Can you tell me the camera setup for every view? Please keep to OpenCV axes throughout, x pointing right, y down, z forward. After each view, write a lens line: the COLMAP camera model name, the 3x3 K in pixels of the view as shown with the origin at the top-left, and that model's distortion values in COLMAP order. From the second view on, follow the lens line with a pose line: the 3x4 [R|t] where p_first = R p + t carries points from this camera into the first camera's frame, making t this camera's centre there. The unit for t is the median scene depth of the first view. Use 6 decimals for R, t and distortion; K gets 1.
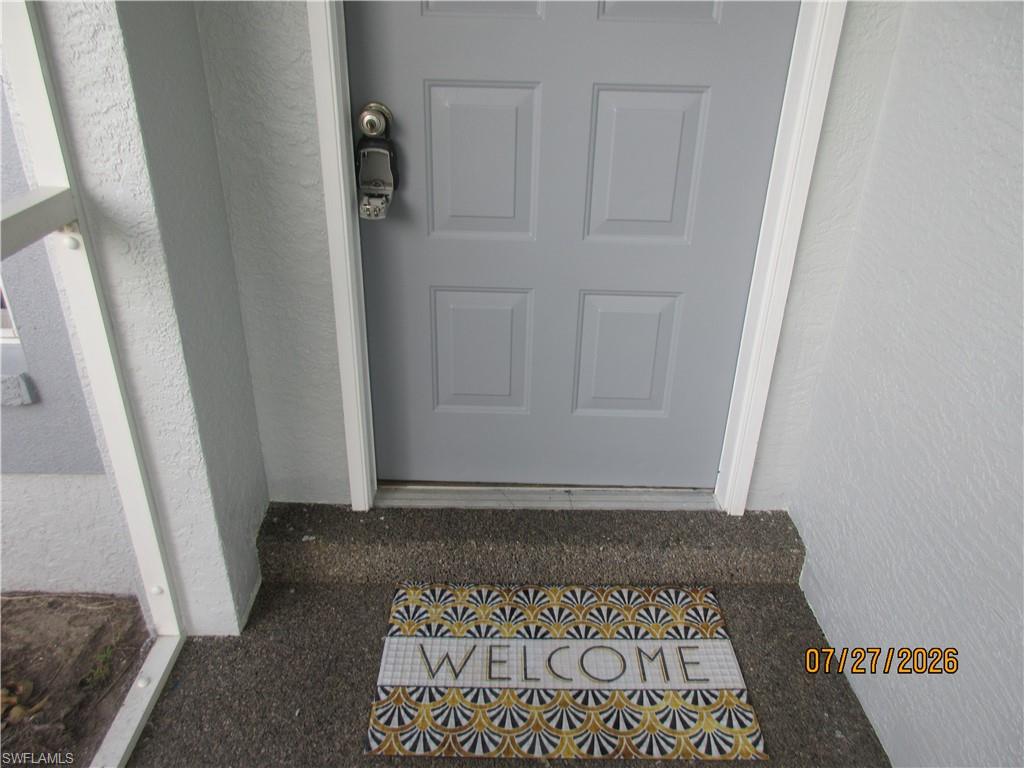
lens RADIAL K [[746.2, 0, 512.0], [0, 746.2, 384.0], [0, 0, 1]] dist [-0.006421, 0.001308]
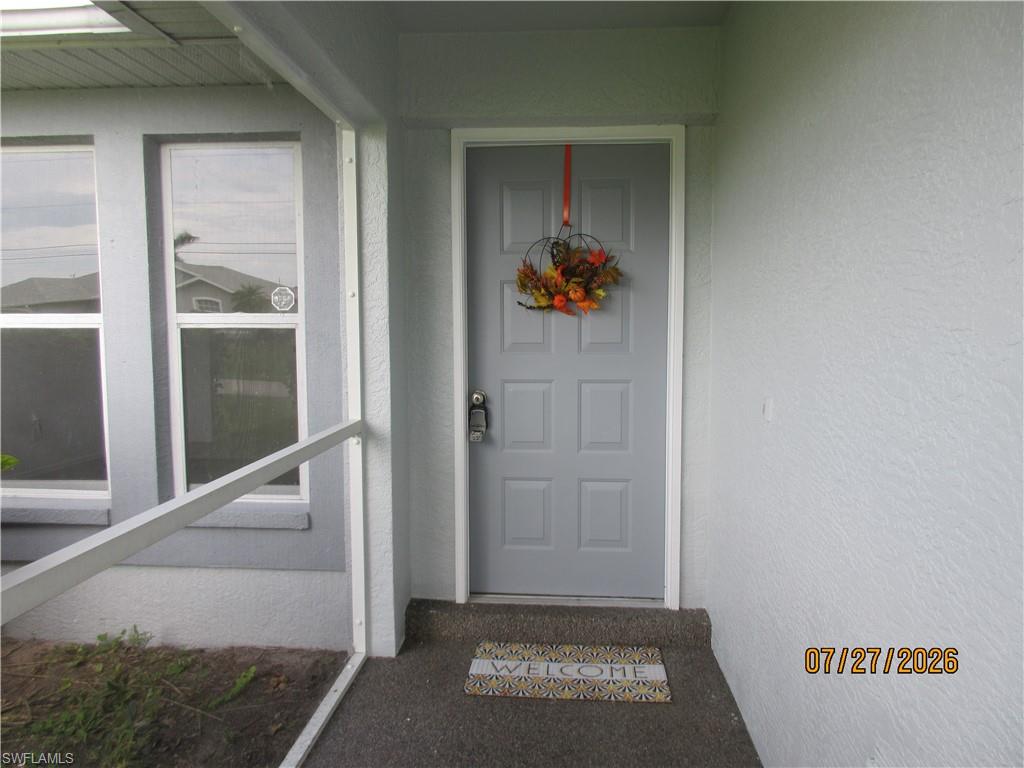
lens RADIAL K [[746.2, 0, 512.0], [0, 746.2, 384.0], [0, 0, 1]] dist [-0.006421, 0.001308]
pose [[0.995156, -0.019731, -0.096303, 0.117550], [-0.019857, 0.919109, -0.393503, 0.440019], [0.096277, 0.393510, 0.914265, -0.945724]]
